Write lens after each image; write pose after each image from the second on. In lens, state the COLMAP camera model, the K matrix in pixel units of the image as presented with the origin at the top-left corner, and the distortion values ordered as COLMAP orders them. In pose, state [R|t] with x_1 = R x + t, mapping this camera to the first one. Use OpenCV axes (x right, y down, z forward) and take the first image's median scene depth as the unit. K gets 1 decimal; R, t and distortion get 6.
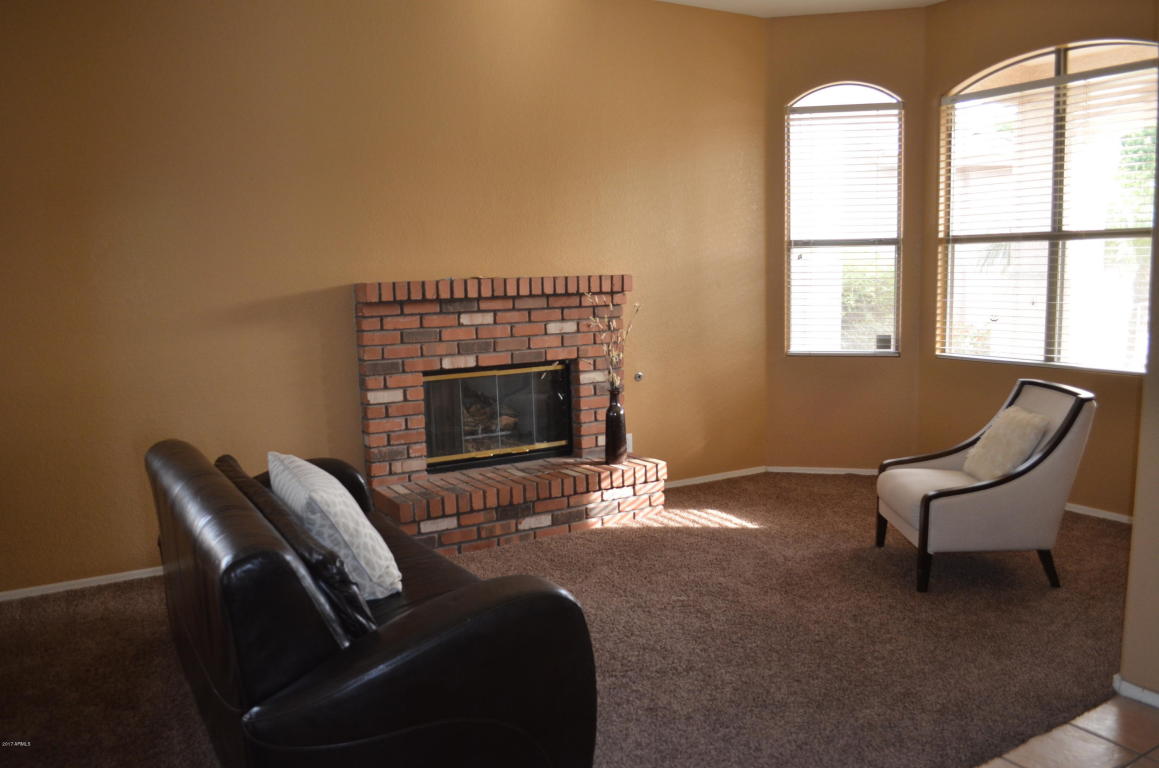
lens RADIAL K [[921.0, 0, 589.8], [0, 921.0, 388.6], [0, 0, 1]] dist [-0.084967, 0.020304]
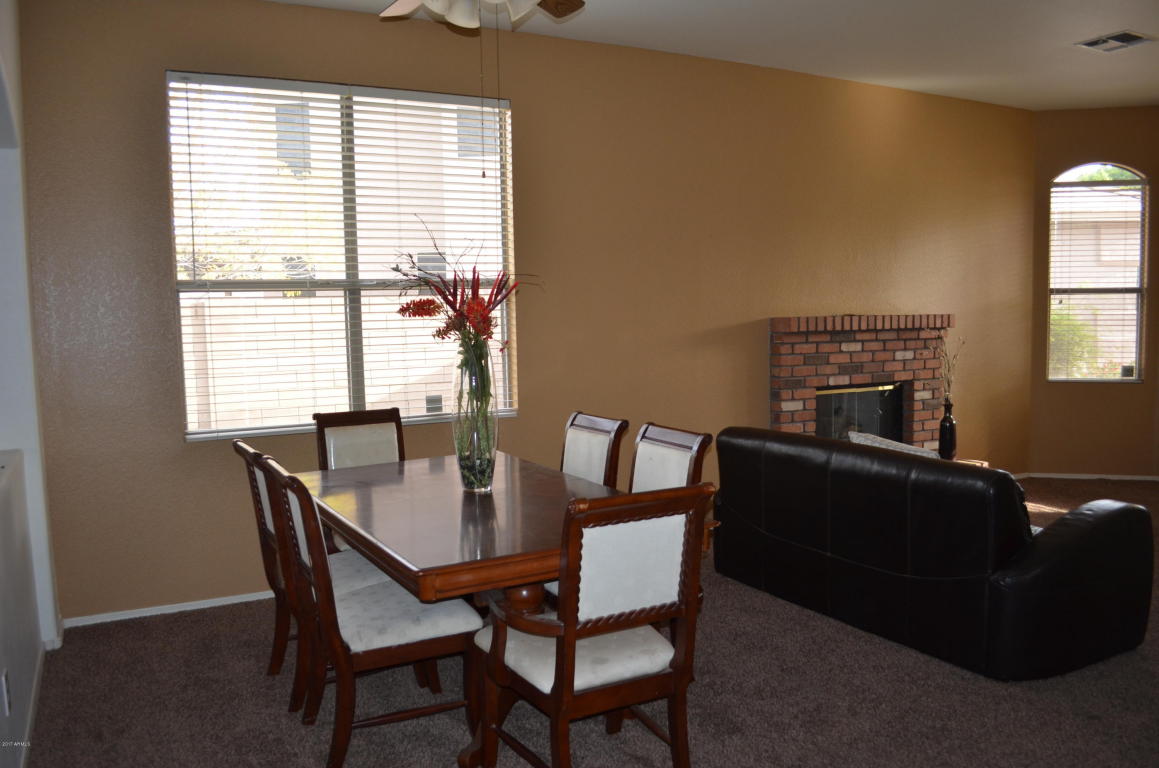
lens RADIAL K [[921.0, 0, 569.5], [0, 921.0, 384.3], [0, 0, 1]] dist [-0.084967, 0.020304]
pose [[0.999289, 0.010030, -0.036335, -0.458999], [-0.011977, 0.998482, -0.053768, 0.047961], [0.035740, 0.054164, 0.997892, -0.272693]]
